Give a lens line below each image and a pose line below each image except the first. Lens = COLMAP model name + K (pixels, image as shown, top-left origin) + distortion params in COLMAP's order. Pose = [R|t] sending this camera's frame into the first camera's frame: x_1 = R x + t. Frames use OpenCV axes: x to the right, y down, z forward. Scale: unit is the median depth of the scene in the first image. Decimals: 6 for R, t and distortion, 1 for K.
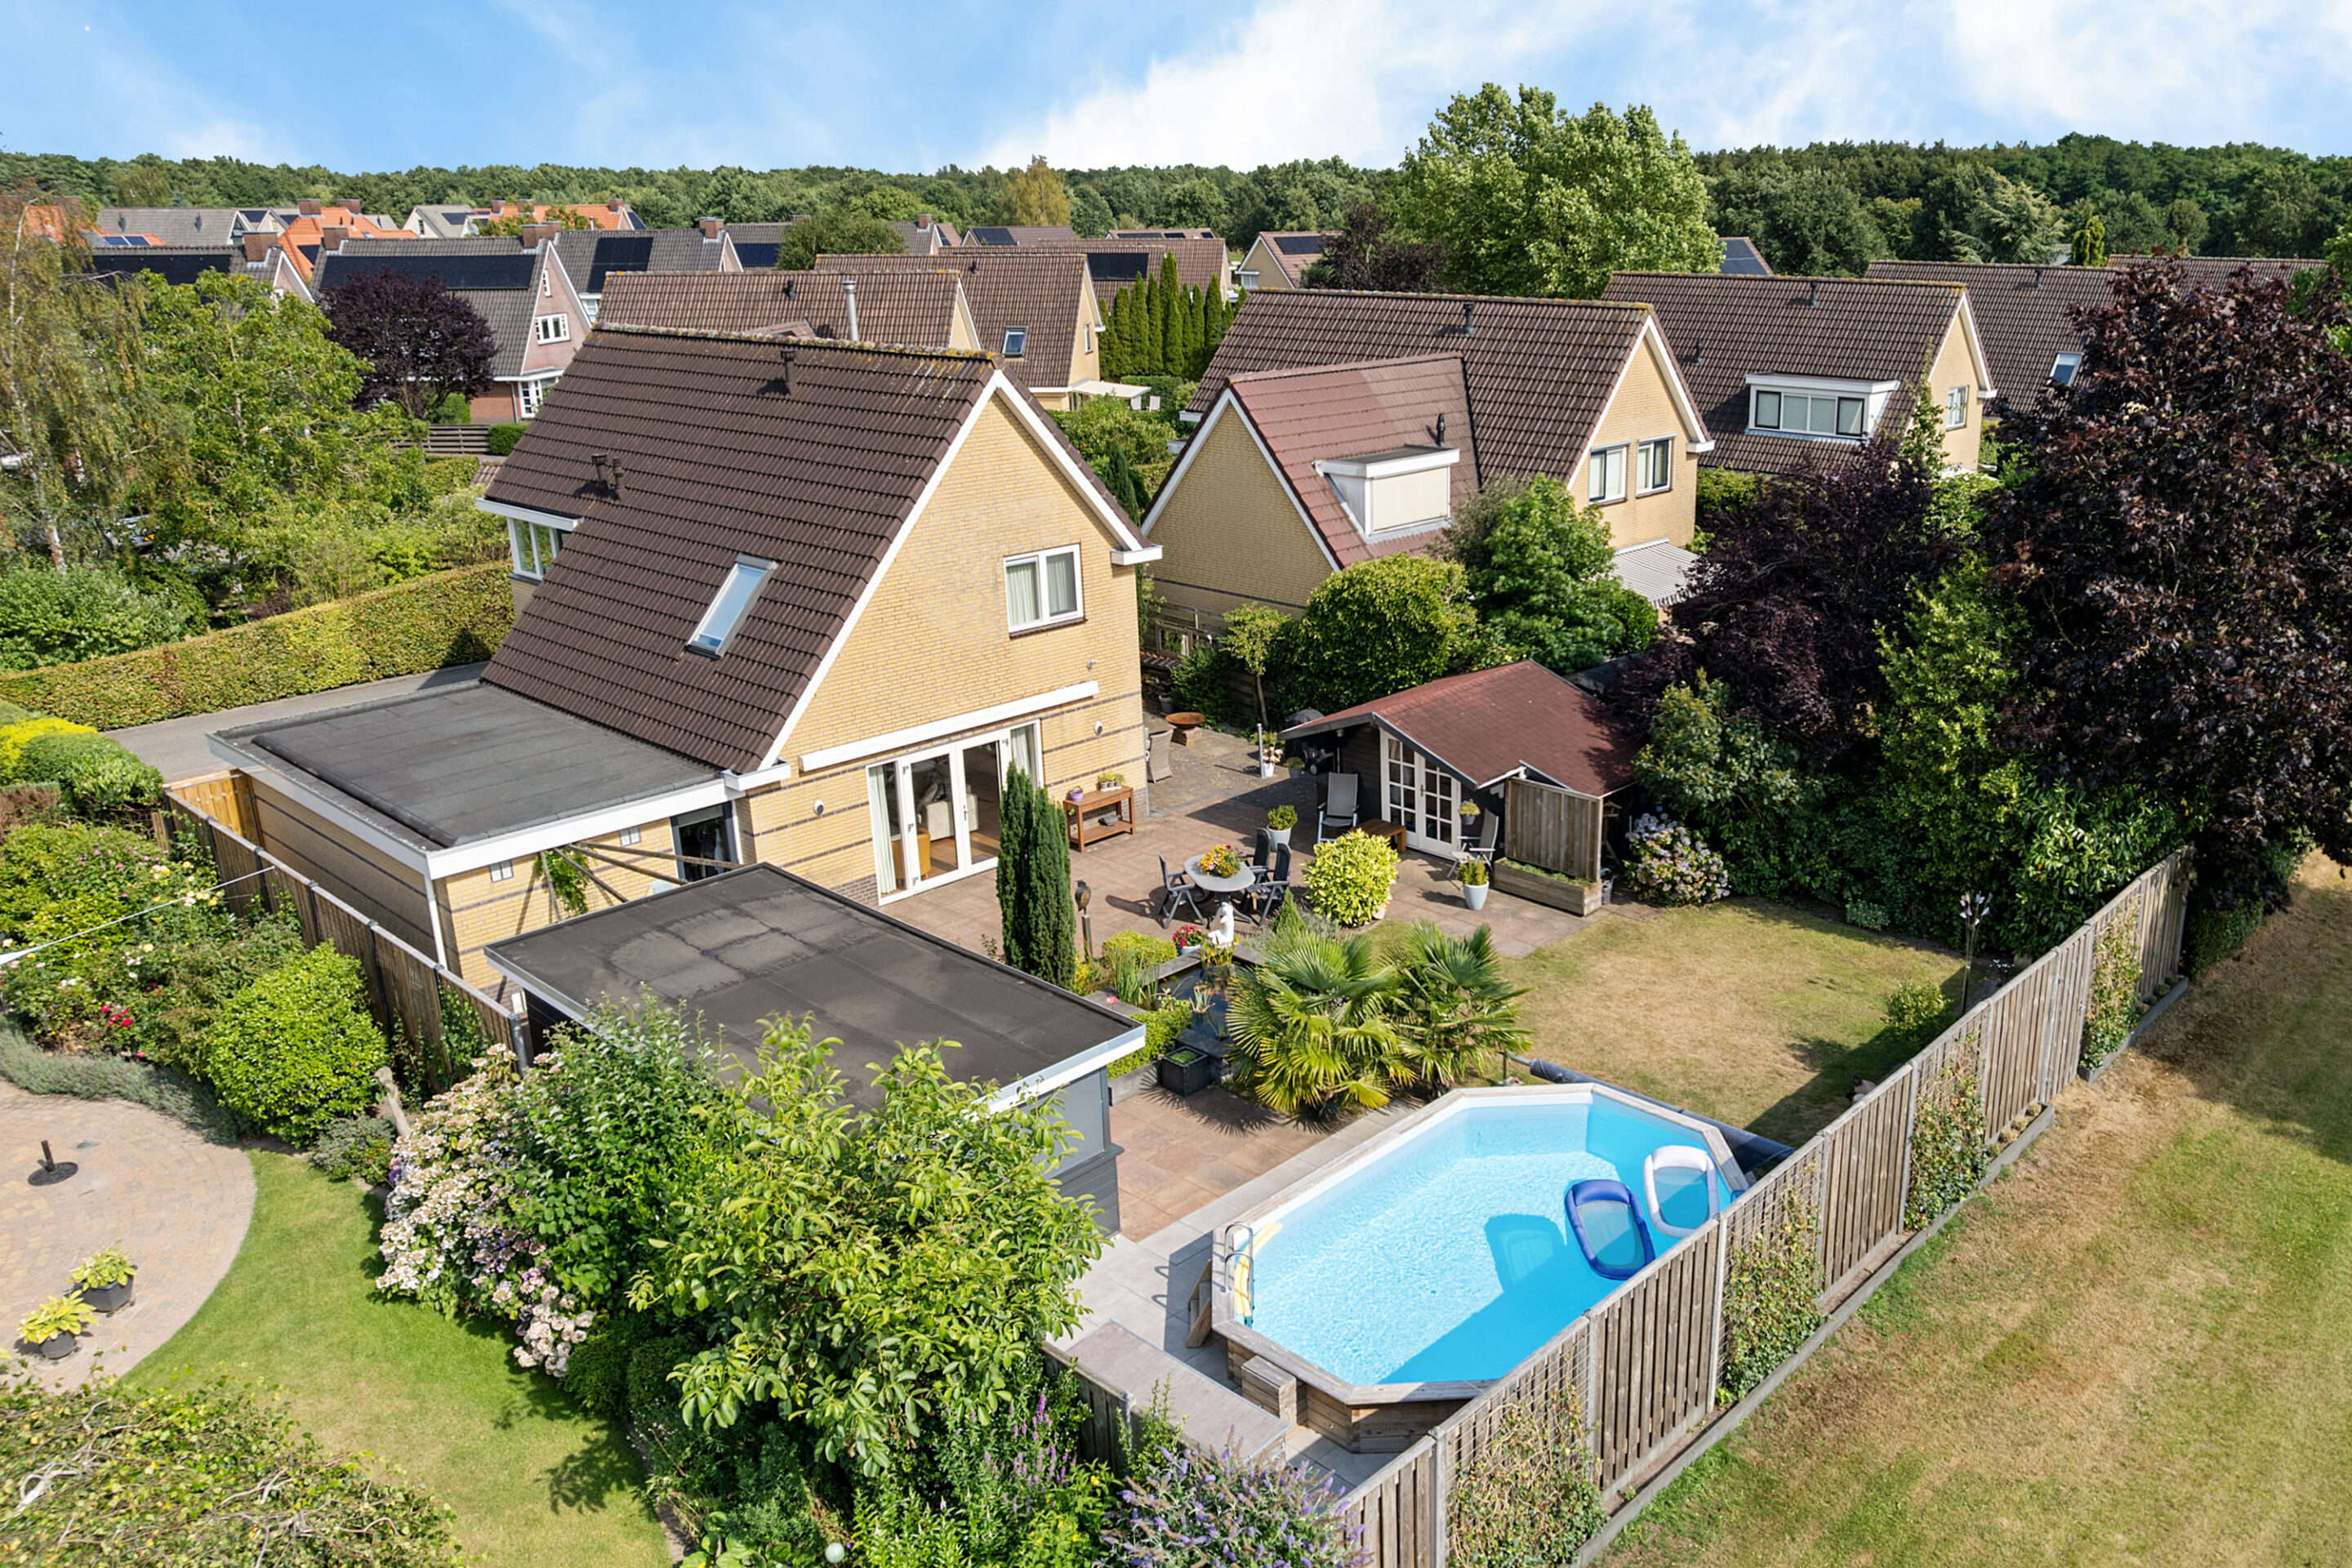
lens RADIAL K [[1802.6, 0, 1260.8], [0, 1802.6, 750.6], [0, 0, 1]] dist [-0.055698, 0.037699]
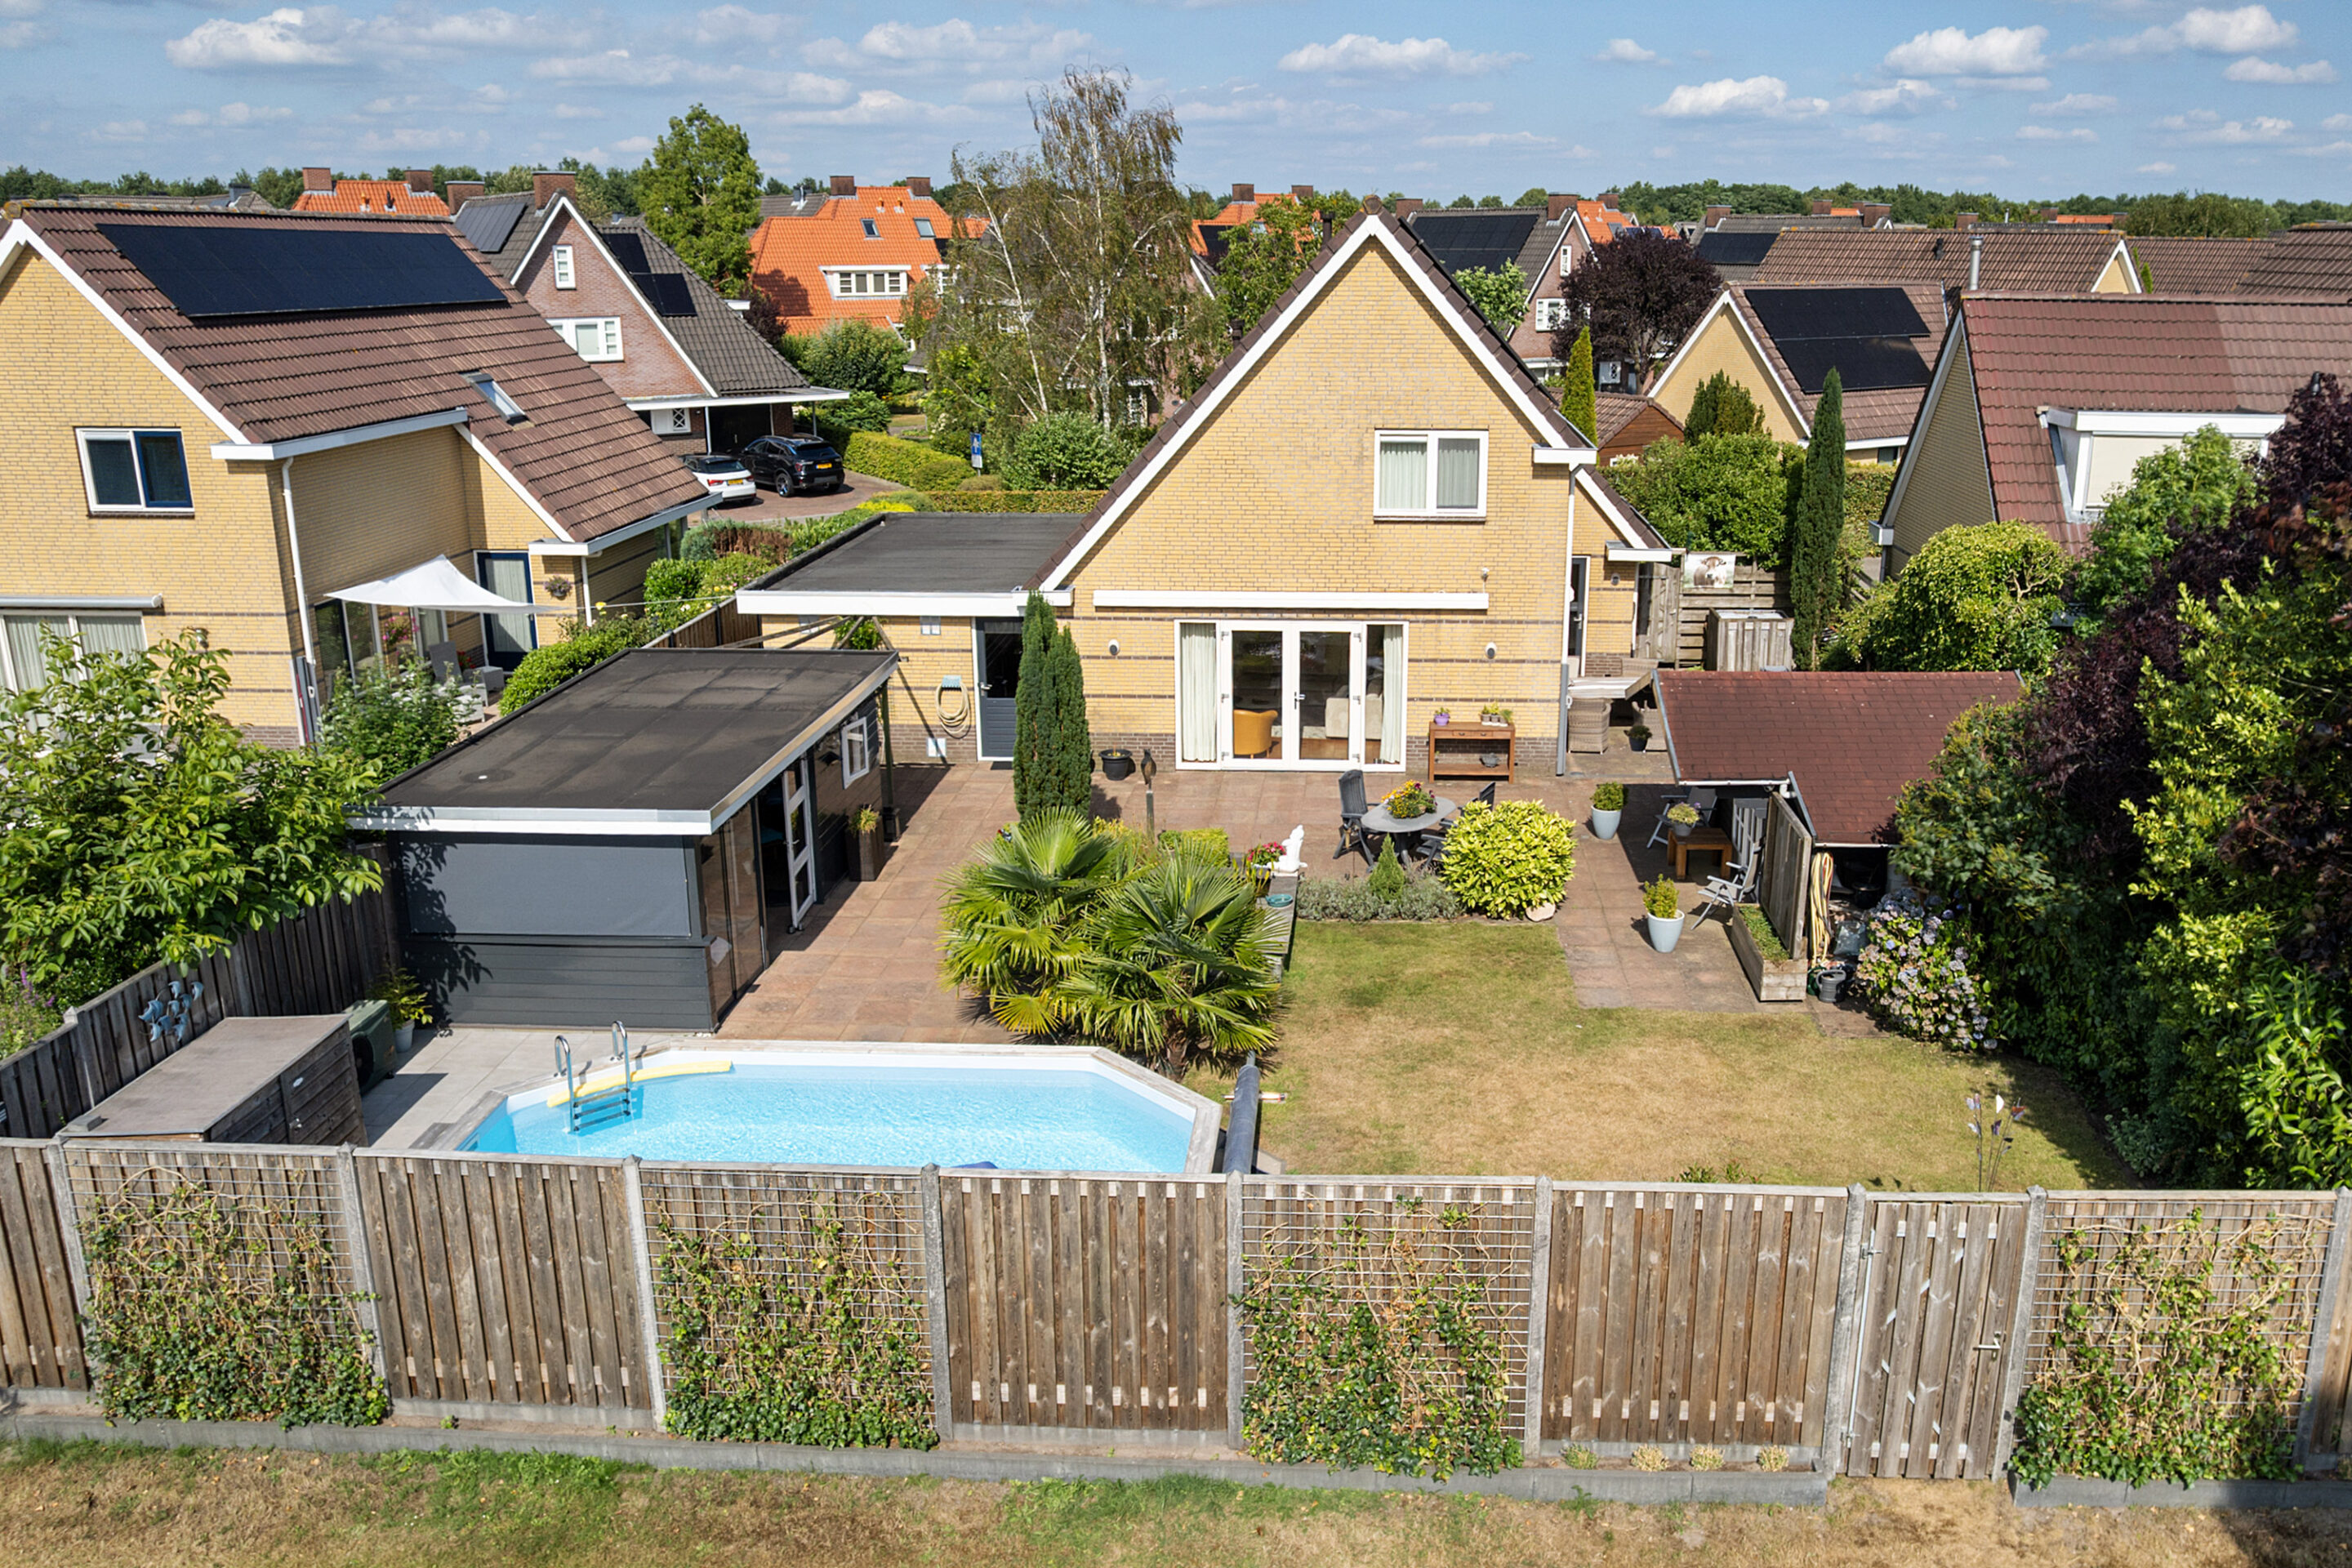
lens RADIAL K [[1802.6, 0, 1260.8], [0, 1802.6, 750.6], [0, 0, 1]] dist [-0.055698, 0.037699]
pose [[0.640944, 0.214683, -0.736954, 0.507356], [-0.230262, 0.969650, 0.082207, -0.012006], [0.732236, 0.117003, 0.670925, 0.362193]]
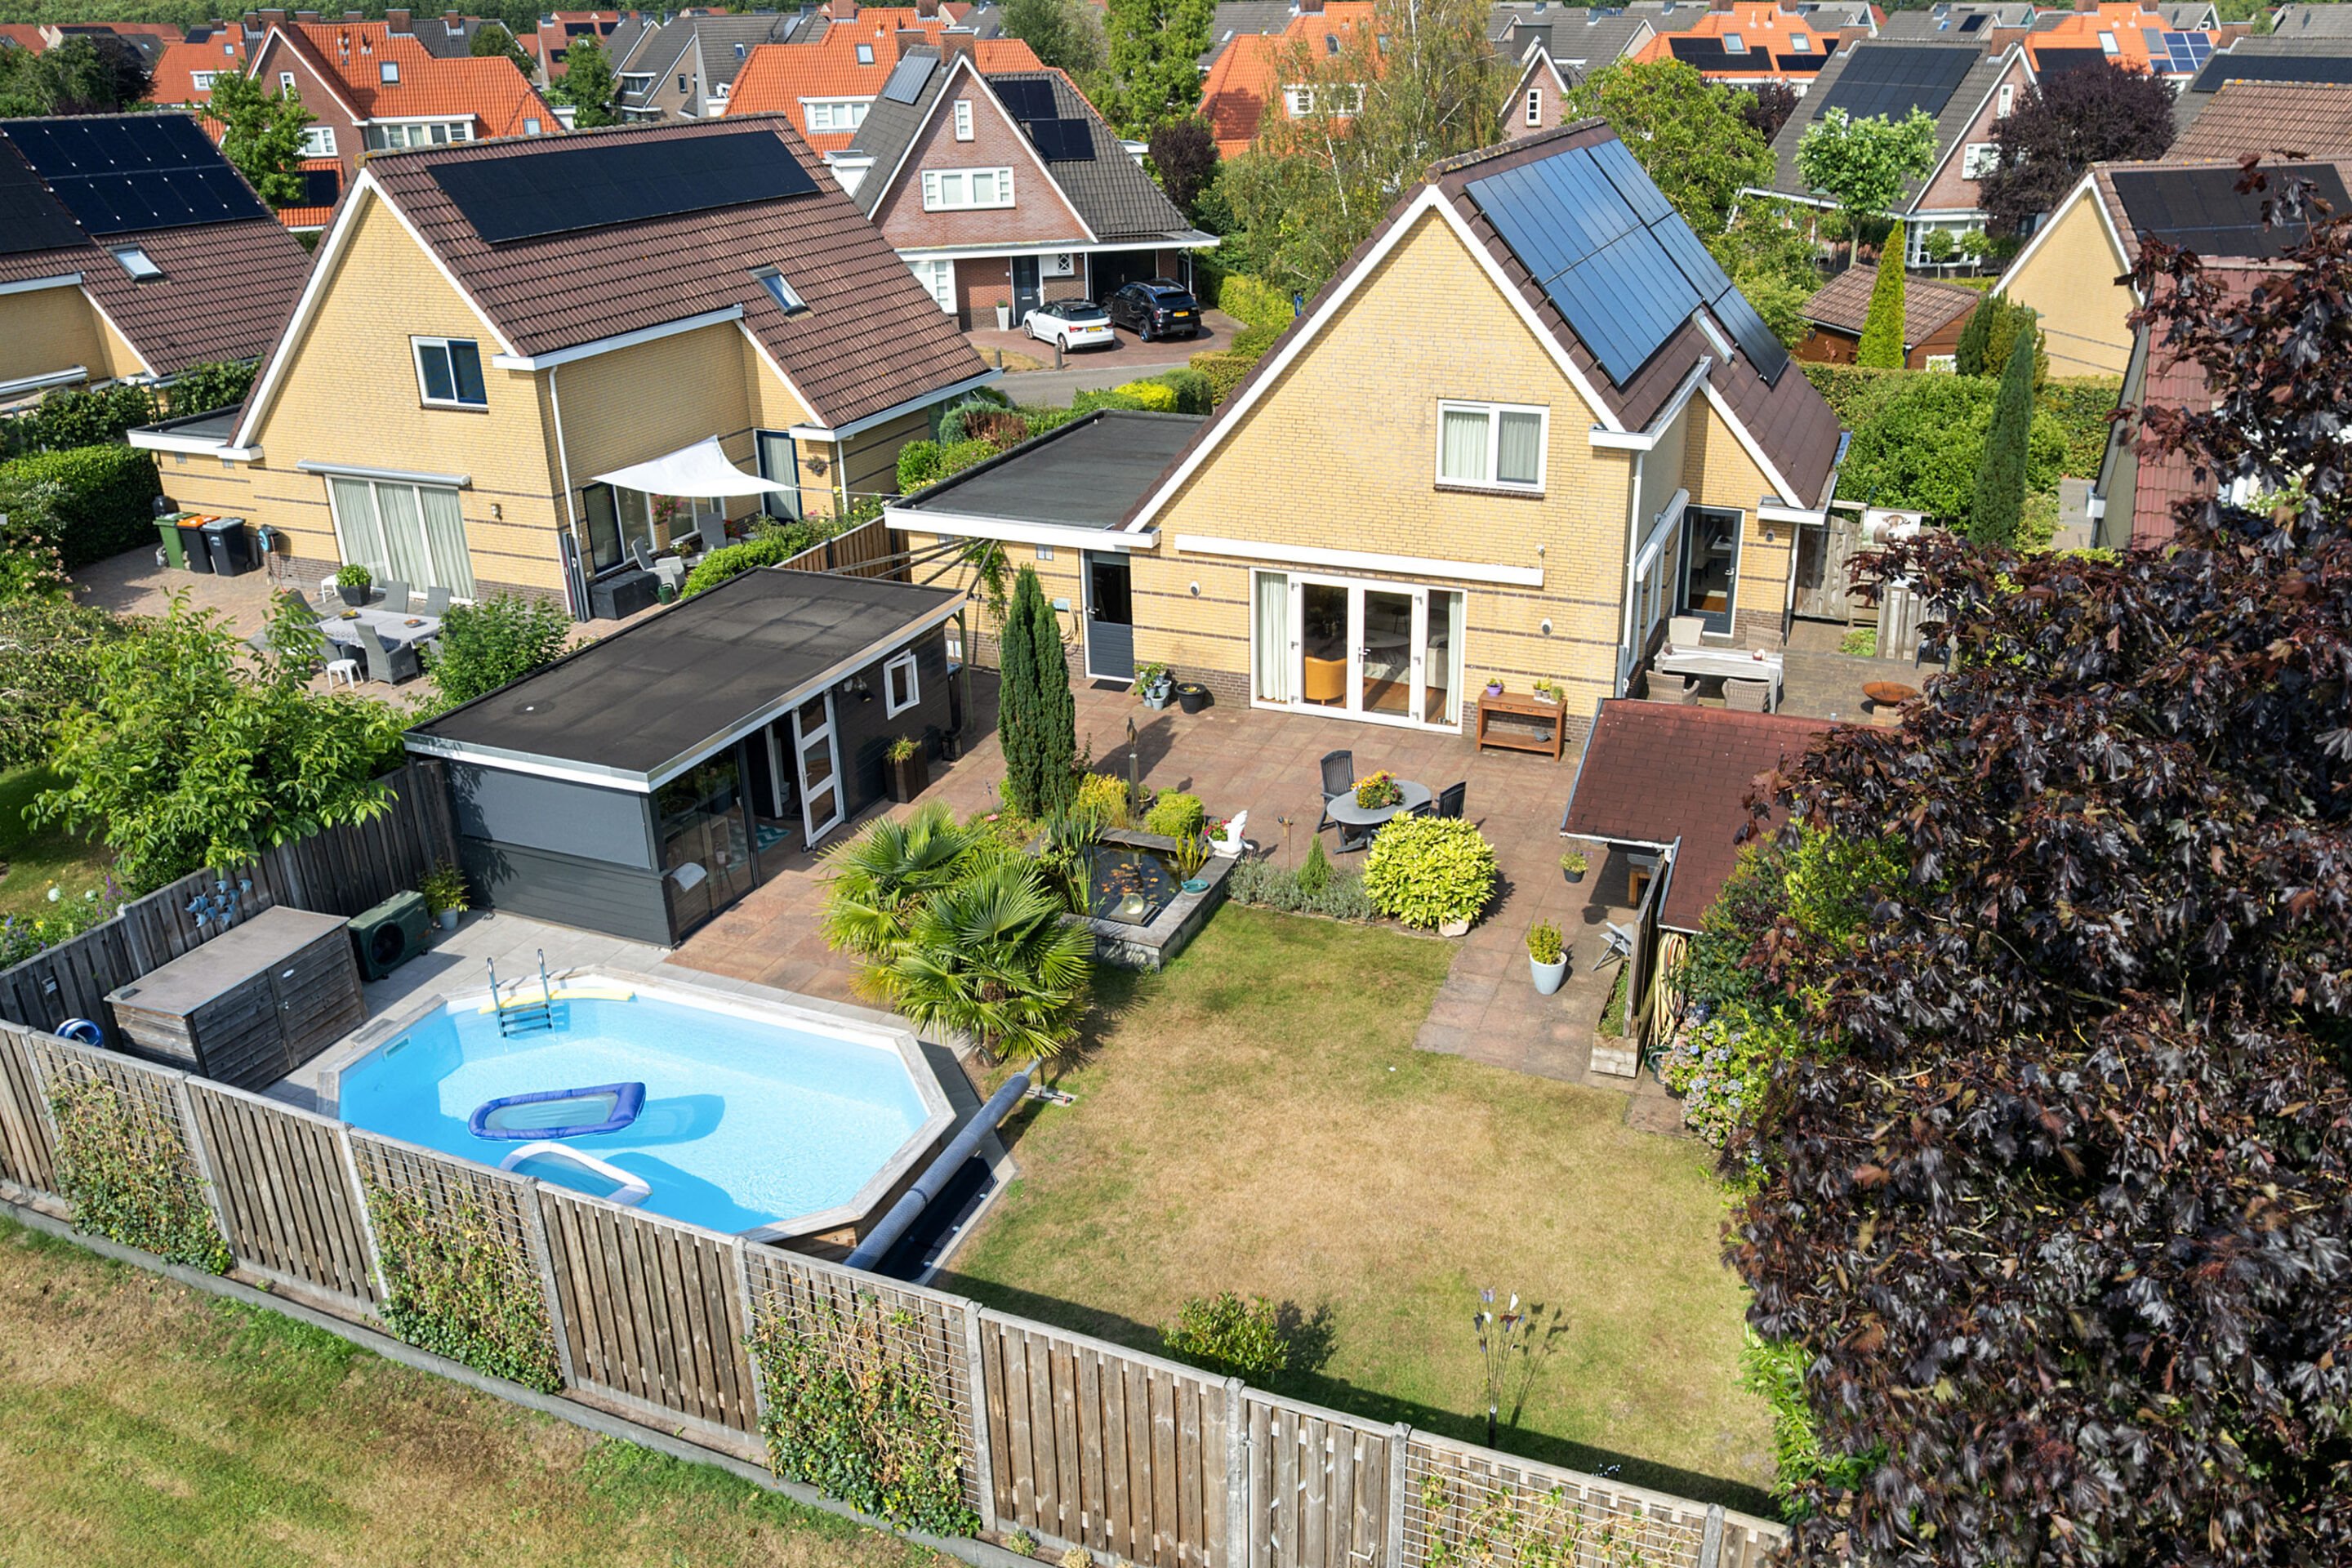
lens RADIAL K [[1733.8, 0, 1243.6], [0, 1733.8, 725.2], [0, 0, 1]] dist [-0.048548, 0.002184]
pose [[0.359451, 0.358557, -0.861529, 0.607457], [-0.261810, 0.924903, 0.275699, -0.165121], [0.895685, 0.126457, 0.426331, 0.552964]]
